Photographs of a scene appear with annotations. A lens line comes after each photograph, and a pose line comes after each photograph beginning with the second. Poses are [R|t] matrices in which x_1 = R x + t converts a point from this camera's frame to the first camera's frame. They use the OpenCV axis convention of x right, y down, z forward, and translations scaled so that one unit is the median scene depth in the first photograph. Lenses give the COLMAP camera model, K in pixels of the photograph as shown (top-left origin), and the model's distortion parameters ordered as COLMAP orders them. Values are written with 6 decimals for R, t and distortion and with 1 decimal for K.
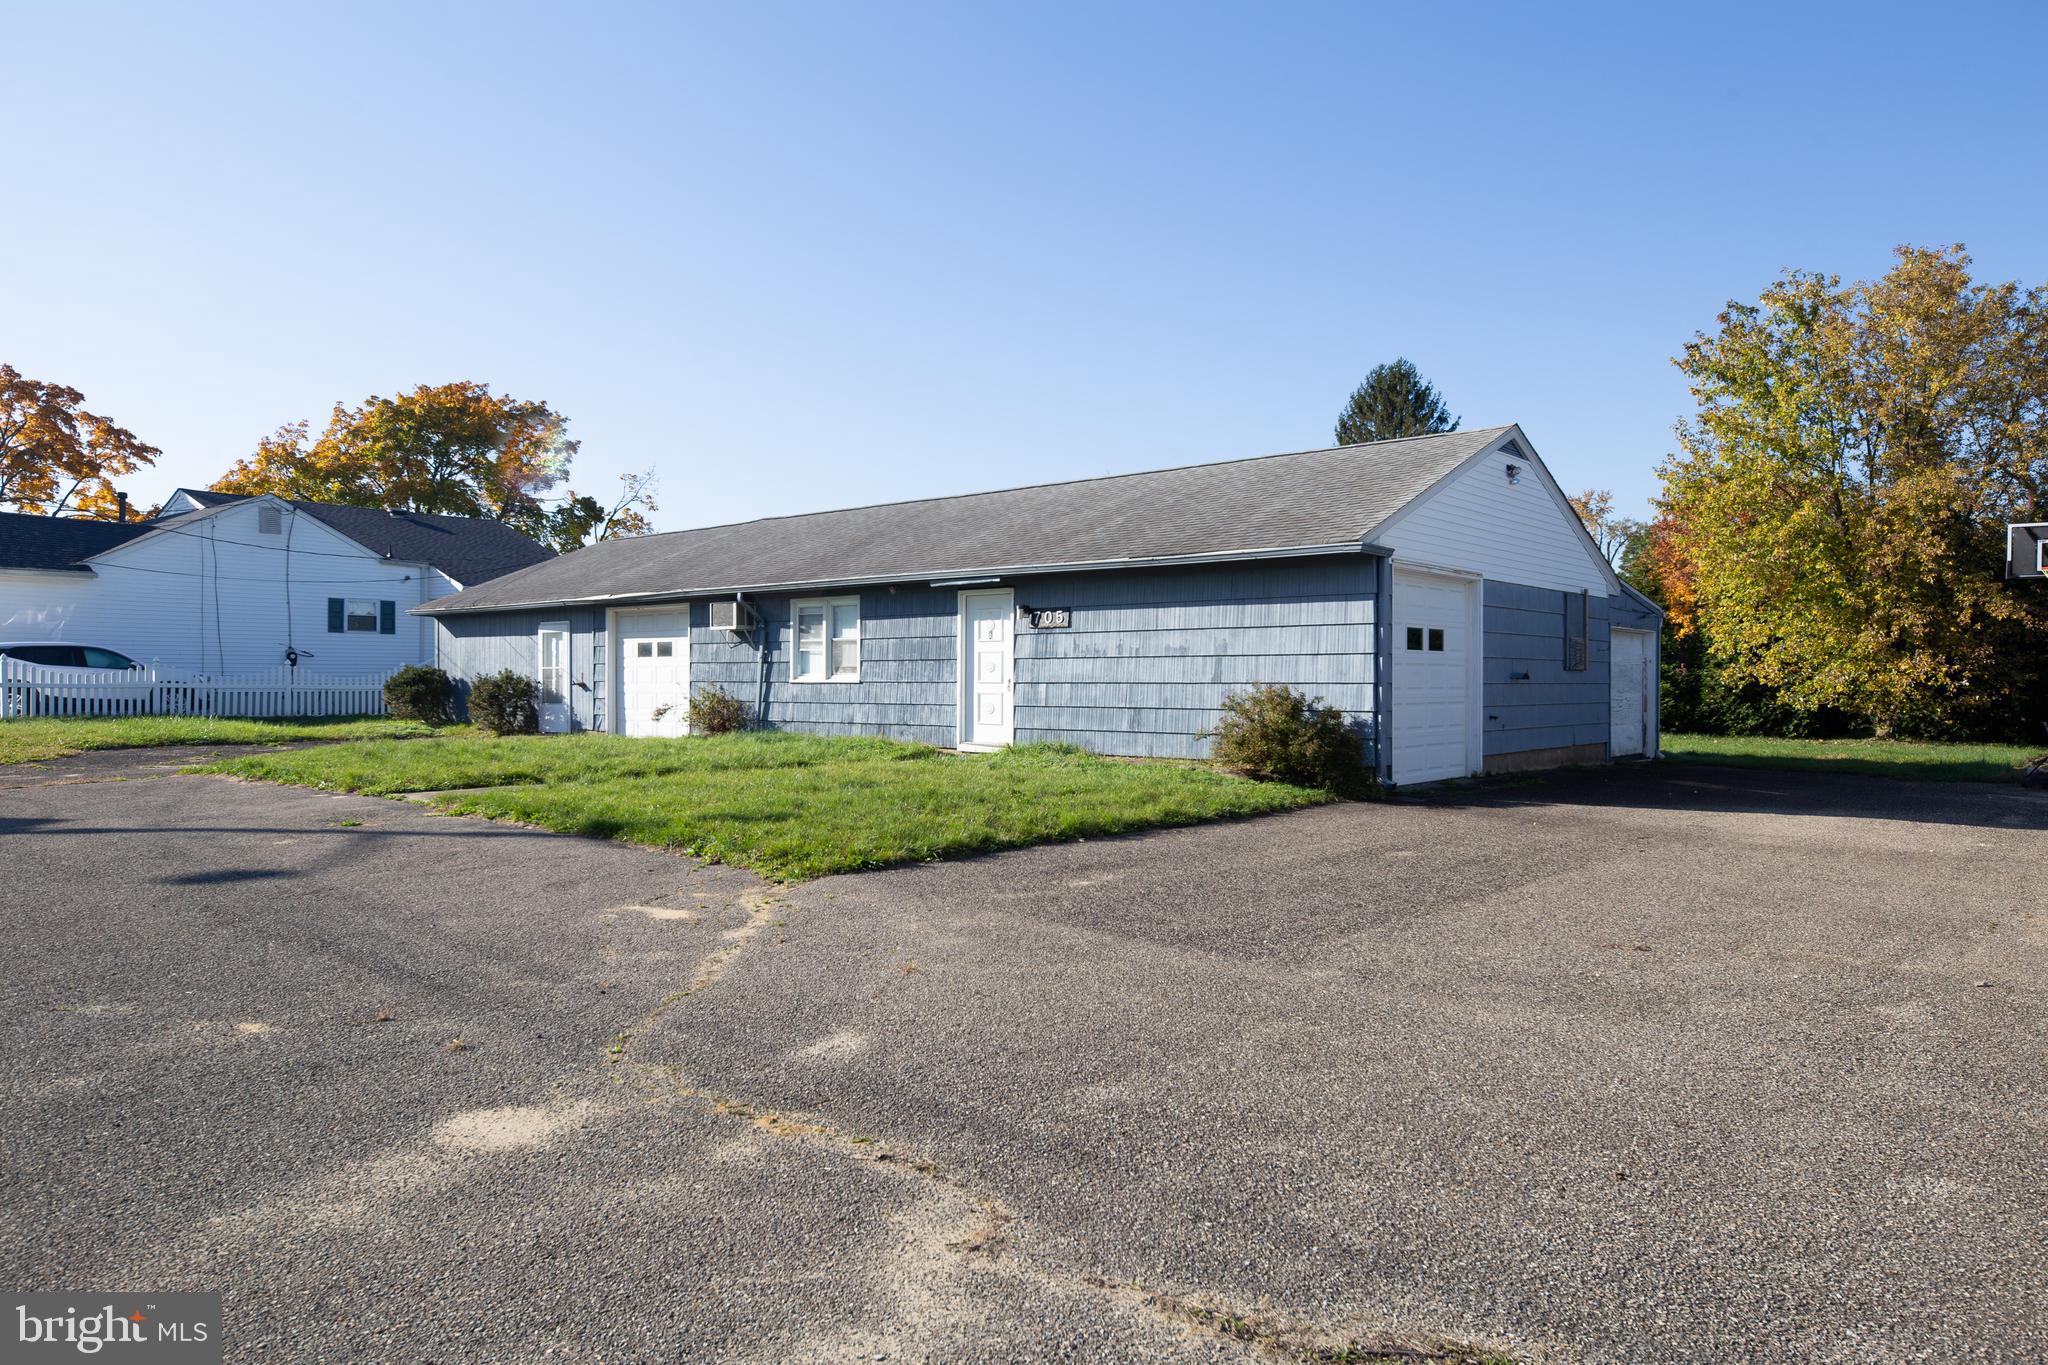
lens RADIAL K [[1324.5, 0, 1028.1], [0, 1324.5, 677.9], [0, 0, 1]] dist [-0.000757, 0.026185]
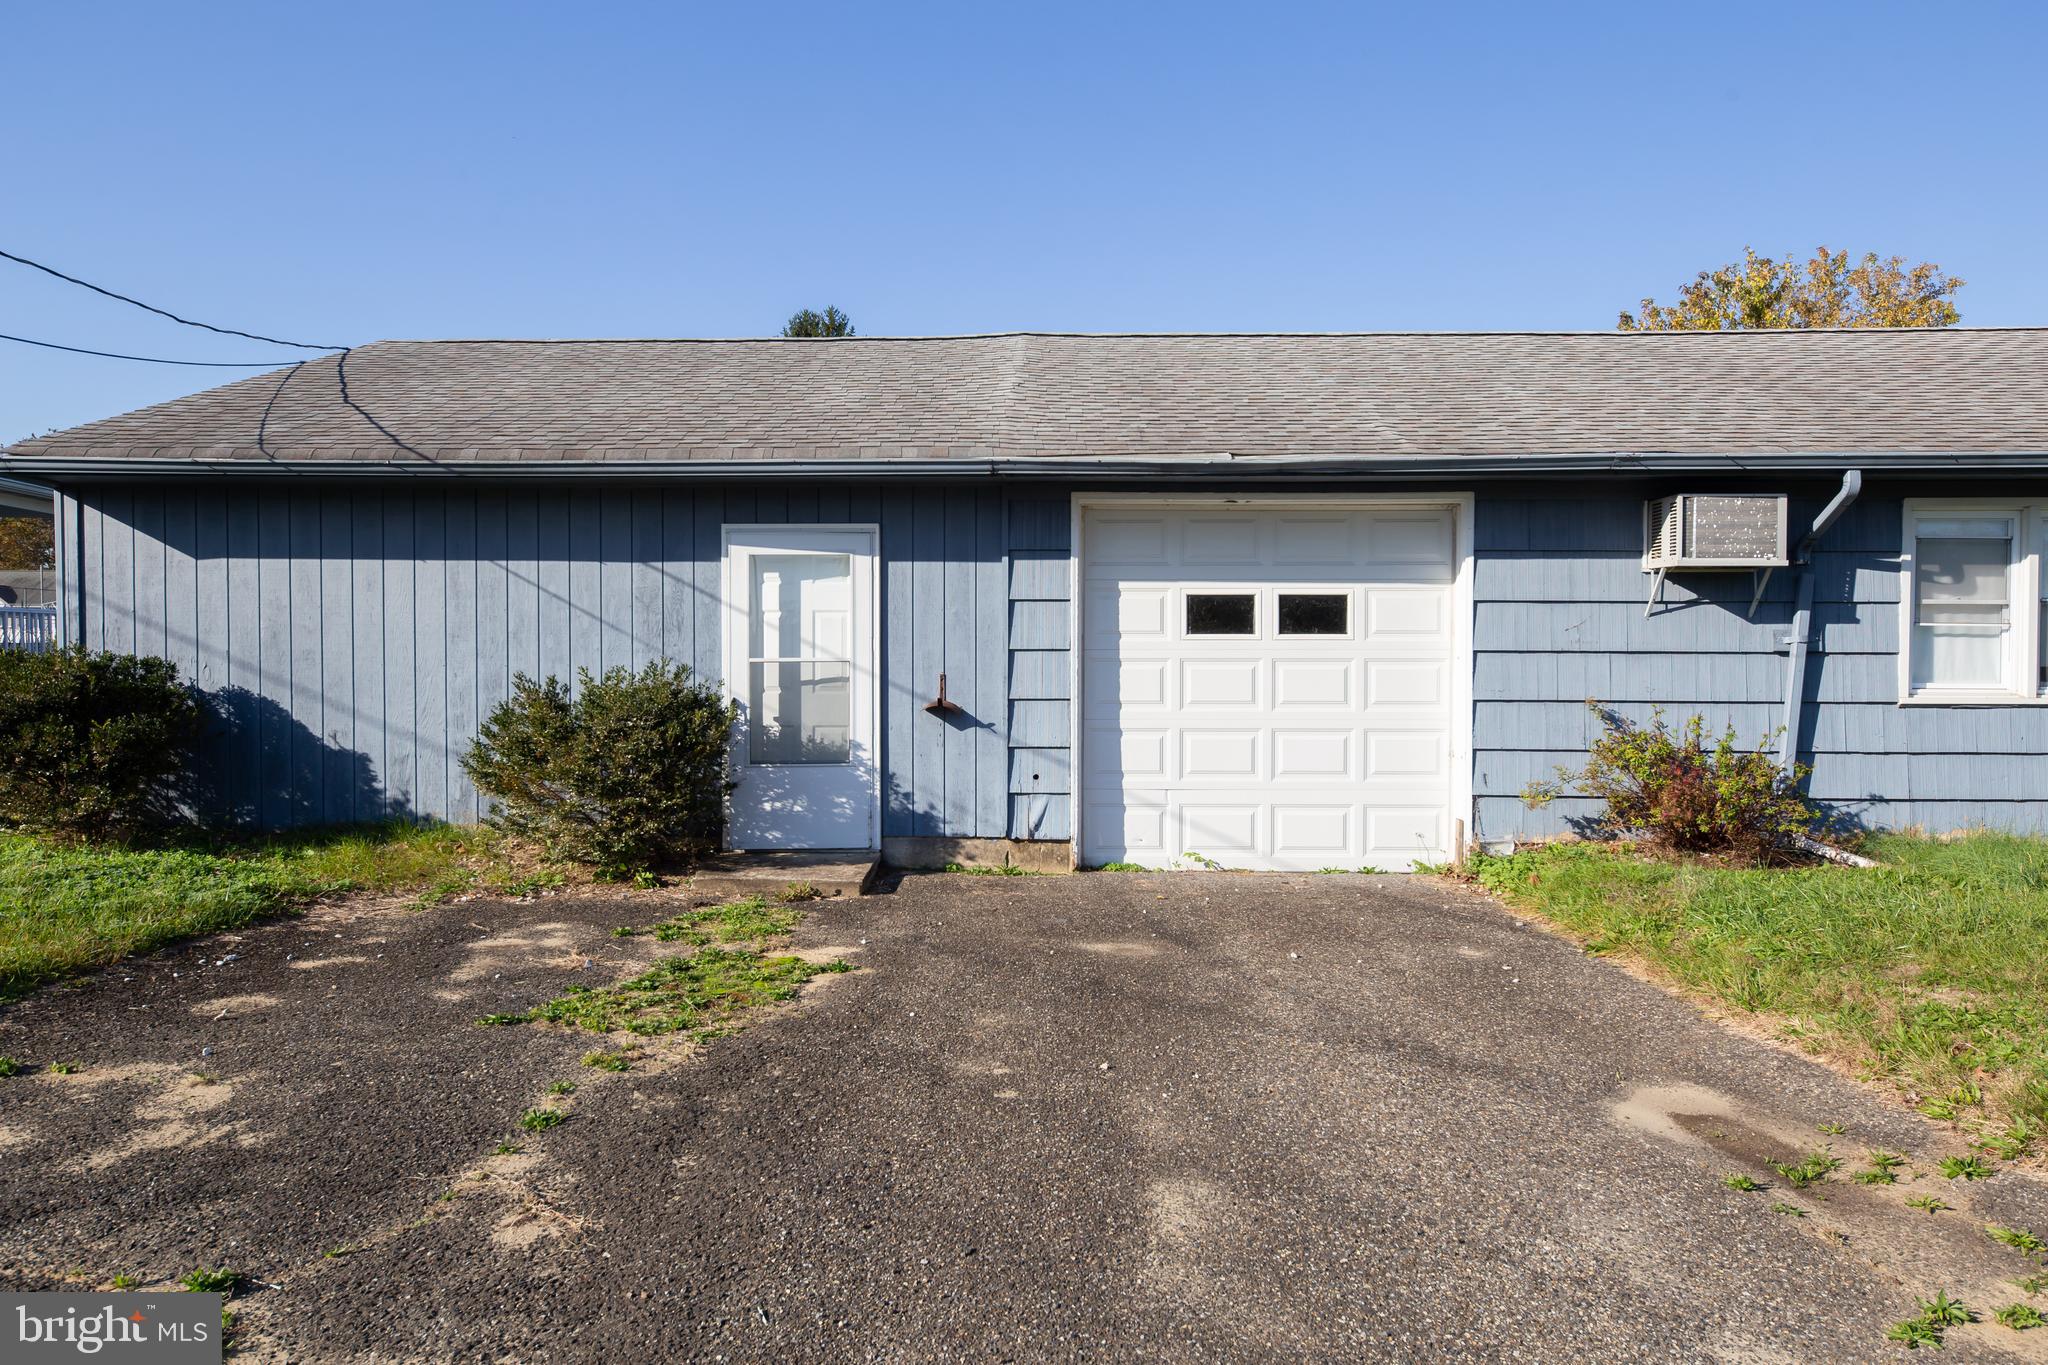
lens RADIAL K [[1324.5, 0, 1028.1], [0, 1324.5, 677.9], [0, 0, 1]] dist [-0.000757, 0.026185]
pose [[0.779044, -0.003698, 0.626959, -0.632524], [-0.002532, 0.999956, 0.009045, -0.007284], [-0.626965, -0.008634, 0.779000, 0.838615]]
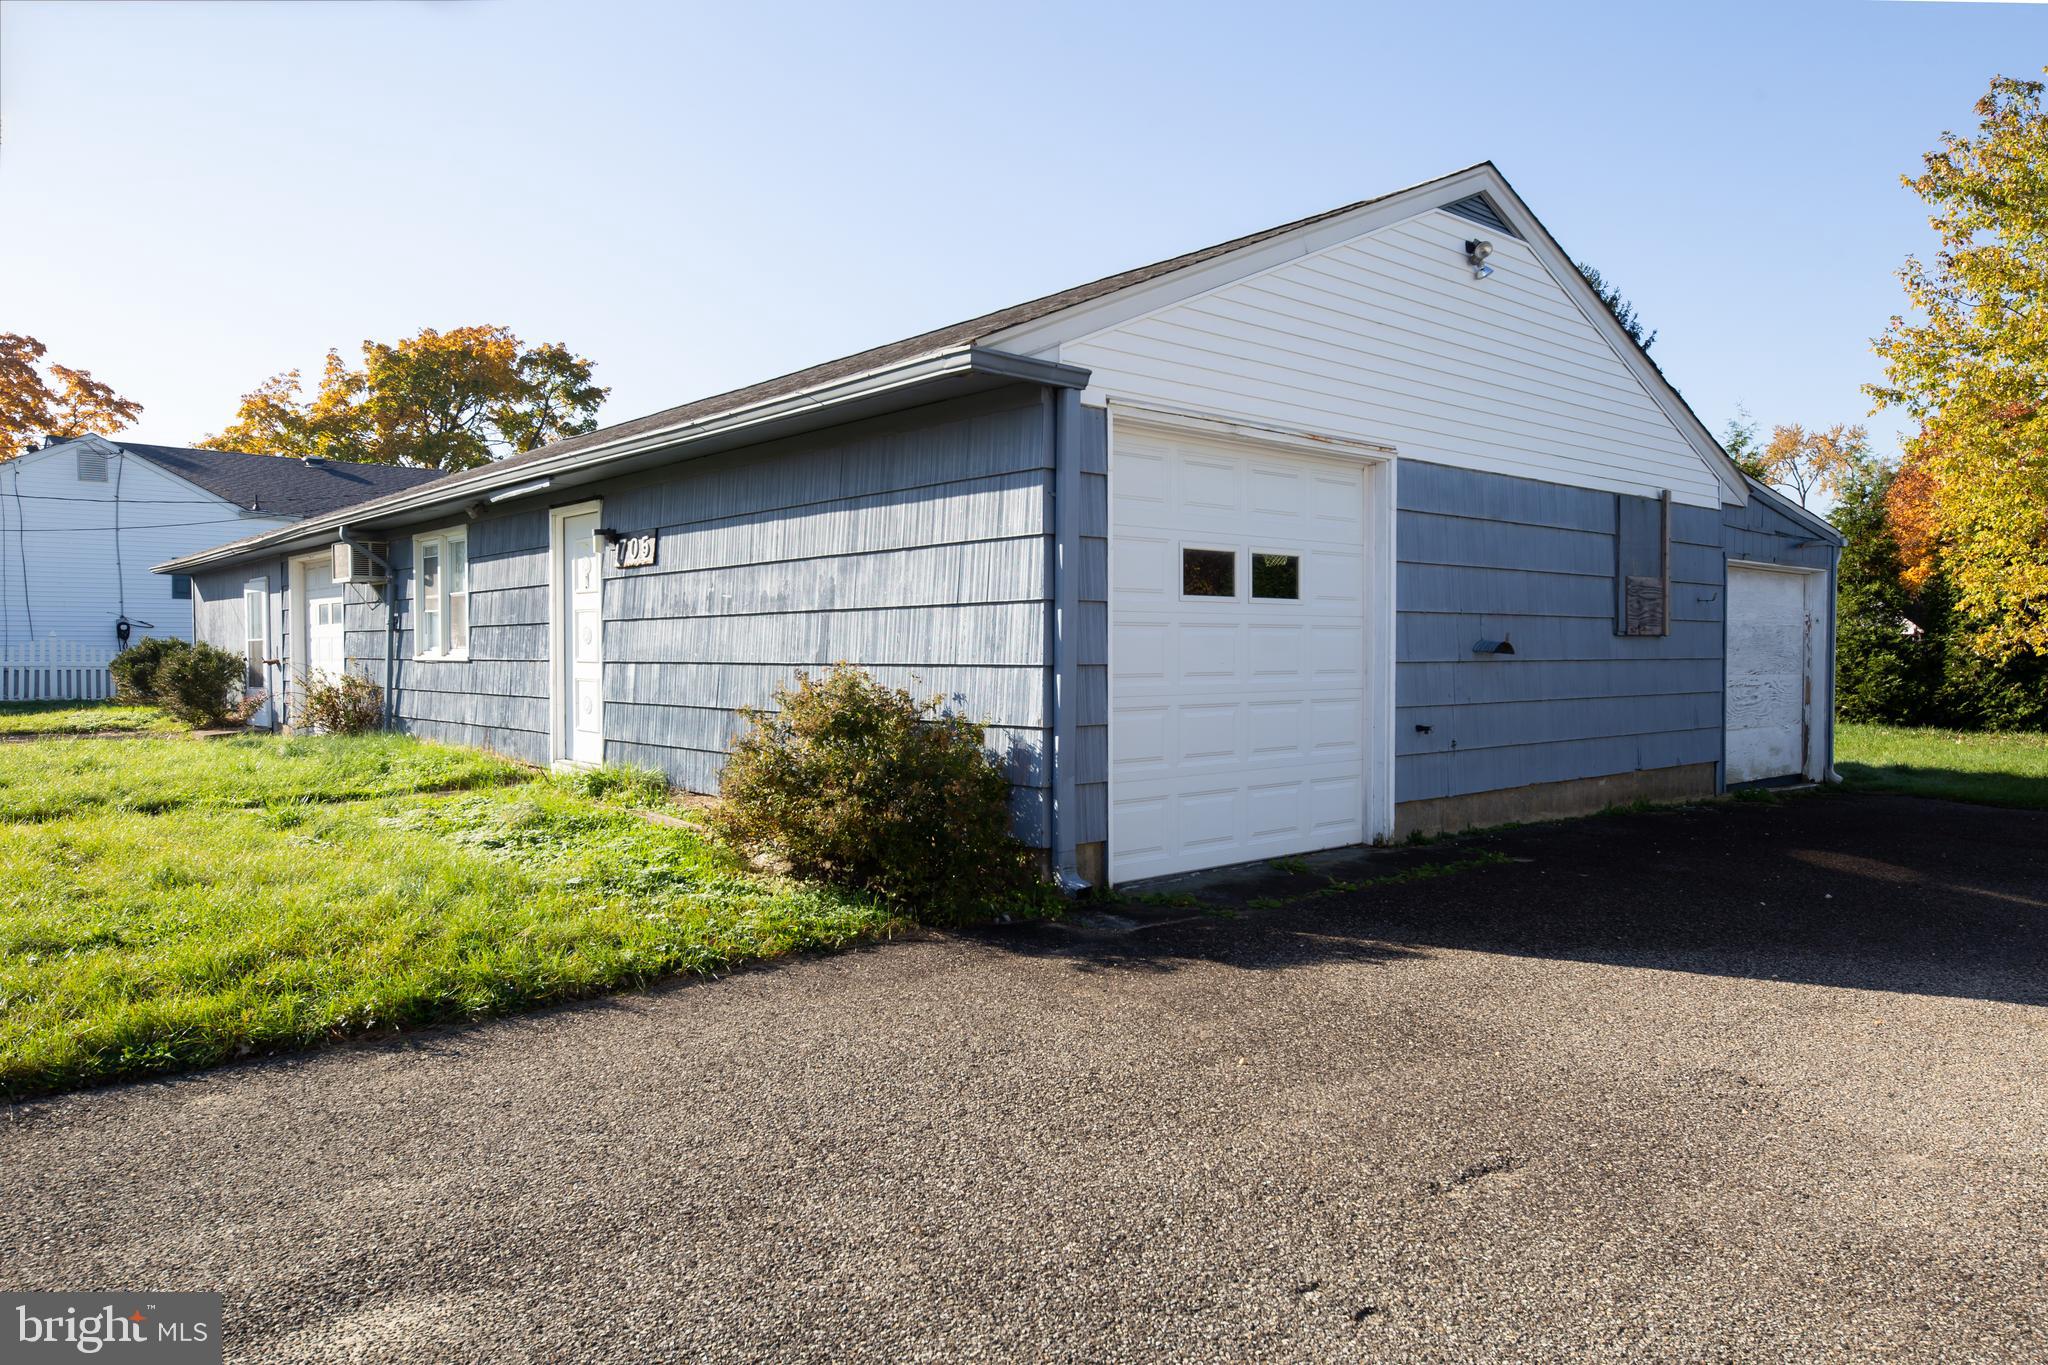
lens RADIAL K [[1344.6, 0, 1024.0], [0, 1344.6, 682.5], [0, 0, 1]] dist [0.017274, 0.001723]
pose [[0.989047, -0.000011, -0.147598, 0.220918], [0.003810, 0.999669, 0.025455, -0.001597], [0.147548, -0.025738, 0.988720, 0.369106]]
